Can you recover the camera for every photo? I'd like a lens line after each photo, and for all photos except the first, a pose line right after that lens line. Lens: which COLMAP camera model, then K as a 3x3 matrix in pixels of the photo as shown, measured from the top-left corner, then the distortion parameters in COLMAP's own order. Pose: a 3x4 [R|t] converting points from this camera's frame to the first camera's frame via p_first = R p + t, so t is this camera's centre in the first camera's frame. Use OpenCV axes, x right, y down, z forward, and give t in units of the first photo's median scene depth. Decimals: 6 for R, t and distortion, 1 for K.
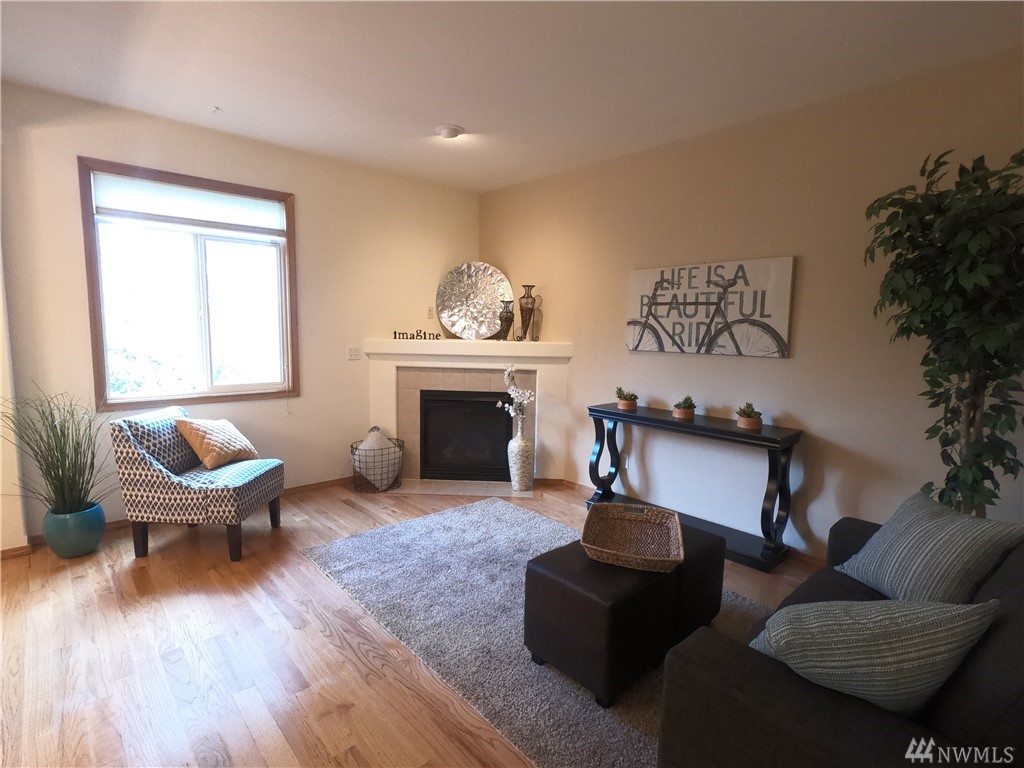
lens RADIAL K [[513.0, 0, 511.6], [0, 513.0, 386.4], [0, 0, 1]] dist [0.000220, 0.000416]
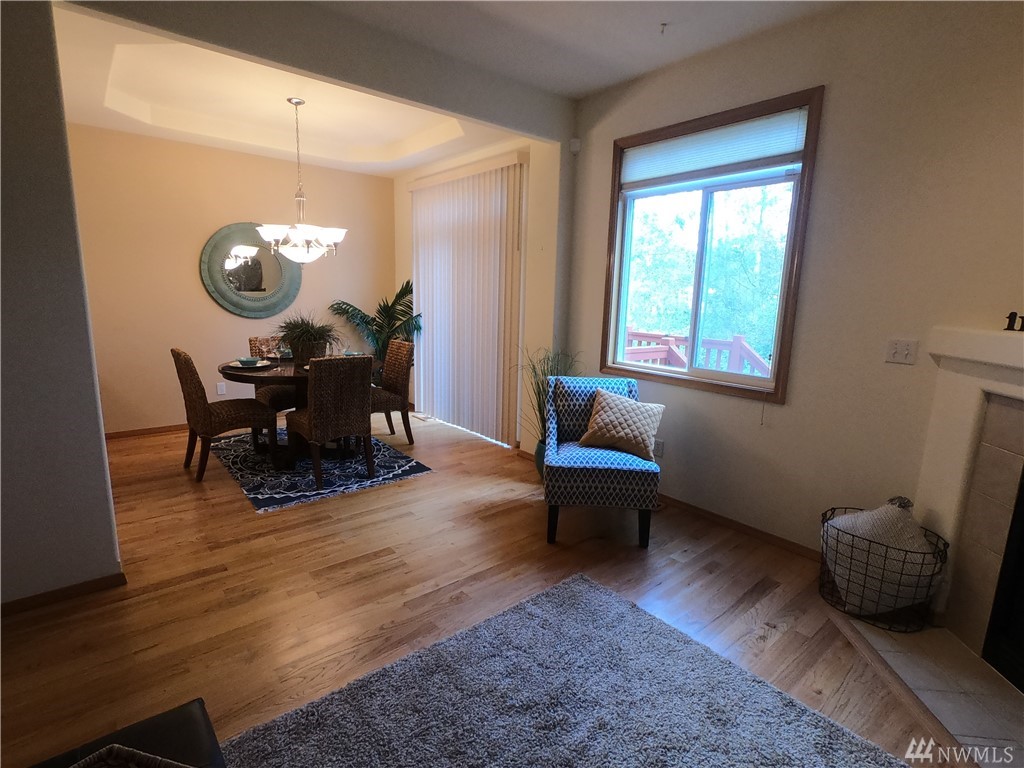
lens RADIAL K [[513.0, 0, 512.5], [0, 513.0, 388.4], [0, 0, 1]] dist [0.000220, 0.000416]
pose [[-0.043935, 0.162756, -0.985688, 0.292965], [-0.149354, 0.974482, 0.167563, -0.068631], [0.987807, 0.154578, -0.018506, 0.754510]]
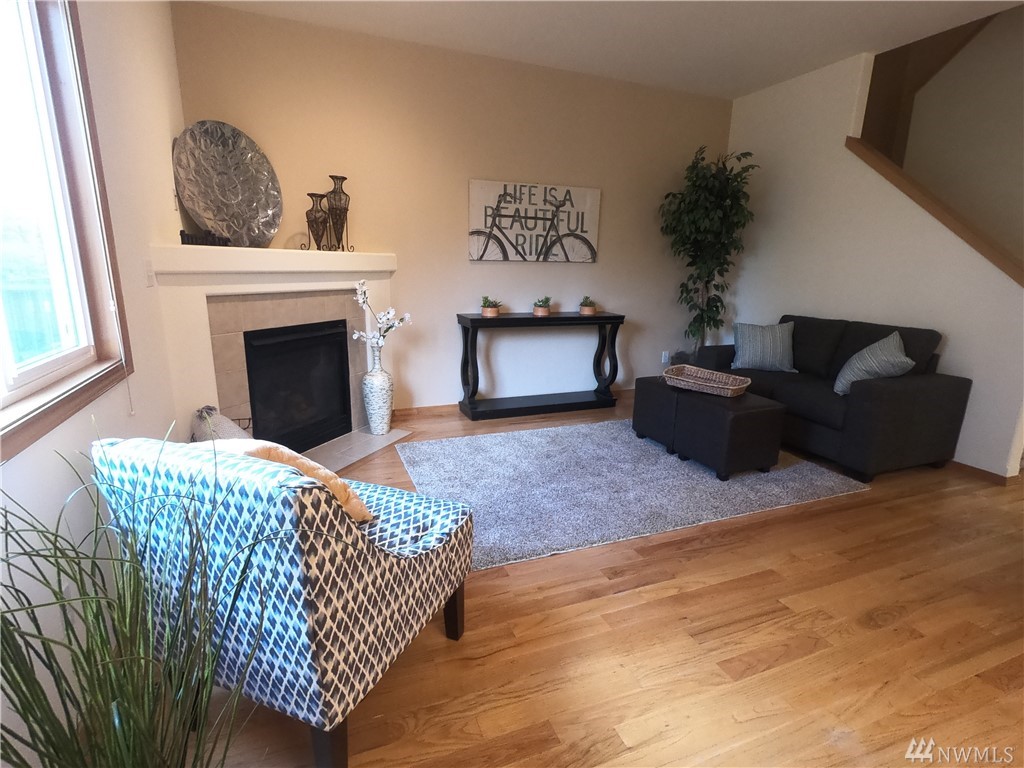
lens RADIAL K [[513.0, 0, 516.2], [0, 513.0, 382.2], [0, 0, 1]] dist [0.000220, 0.000416]
pose [[0.340743, -0.223337, 0.913244, -0.806057], [0.094843, 0.974585, 0.202951, -0.035654], [-0.935360, 0.017461, 0.353265, 0.612427]]
